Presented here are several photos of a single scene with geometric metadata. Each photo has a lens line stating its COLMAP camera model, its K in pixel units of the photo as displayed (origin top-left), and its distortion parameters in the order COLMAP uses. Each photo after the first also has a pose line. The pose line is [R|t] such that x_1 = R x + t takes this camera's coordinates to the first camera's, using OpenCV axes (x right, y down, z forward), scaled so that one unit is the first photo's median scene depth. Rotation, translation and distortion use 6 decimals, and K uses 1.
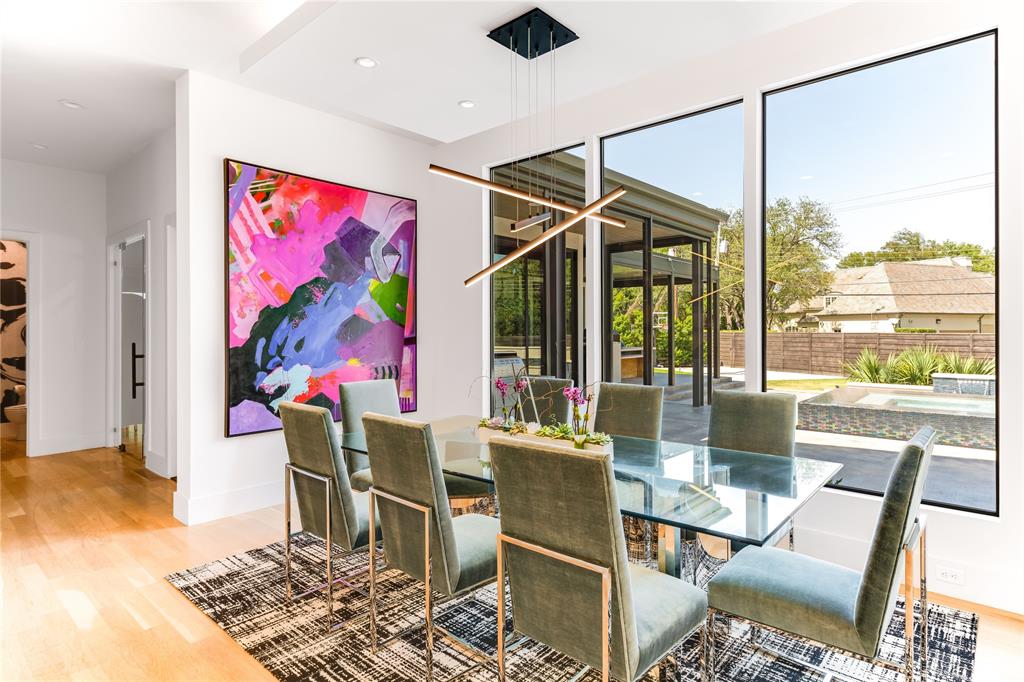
lens RADIAL K [[555.6, 0, 512.7], [0, 555.6, 336.8], [0, 0, 1]] dist [0.002889, 0.000201]
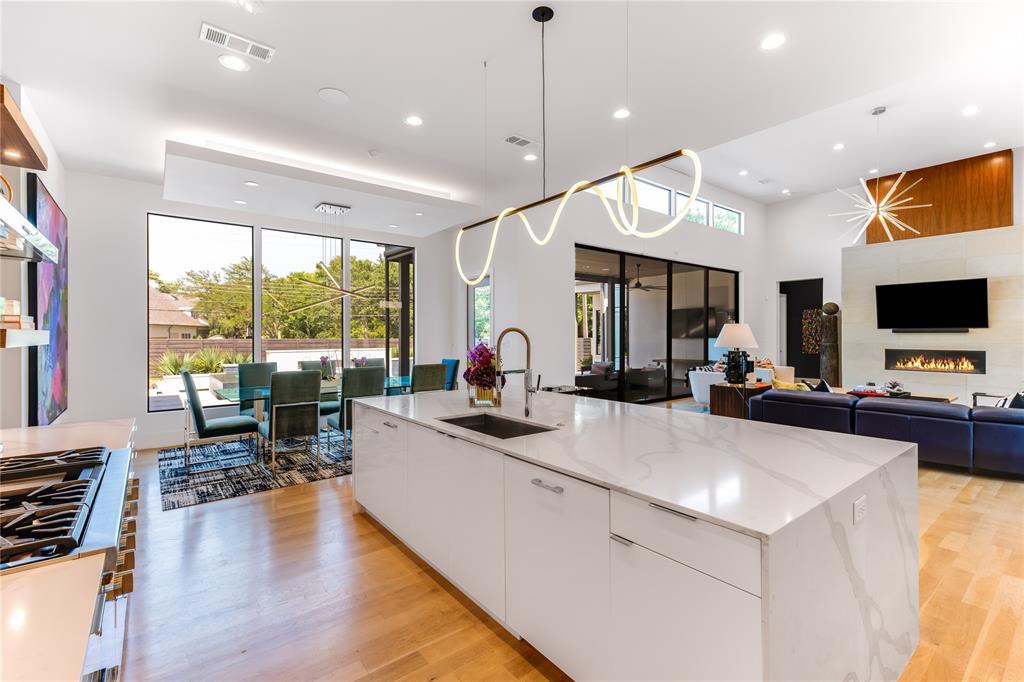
lens RADIAL K [[456.2, 0, 511.2], [0, 456.2, 336.8], [0, 0, 1]] dist [0.021680, 0.000579]
pose [[0.178773, 0.003689, 0.983883, -1.780369], [0.008662, 0.999948, -0.005323, 0.011445], [-0.983852, 0.009474, 0.178732, -0.080427]]
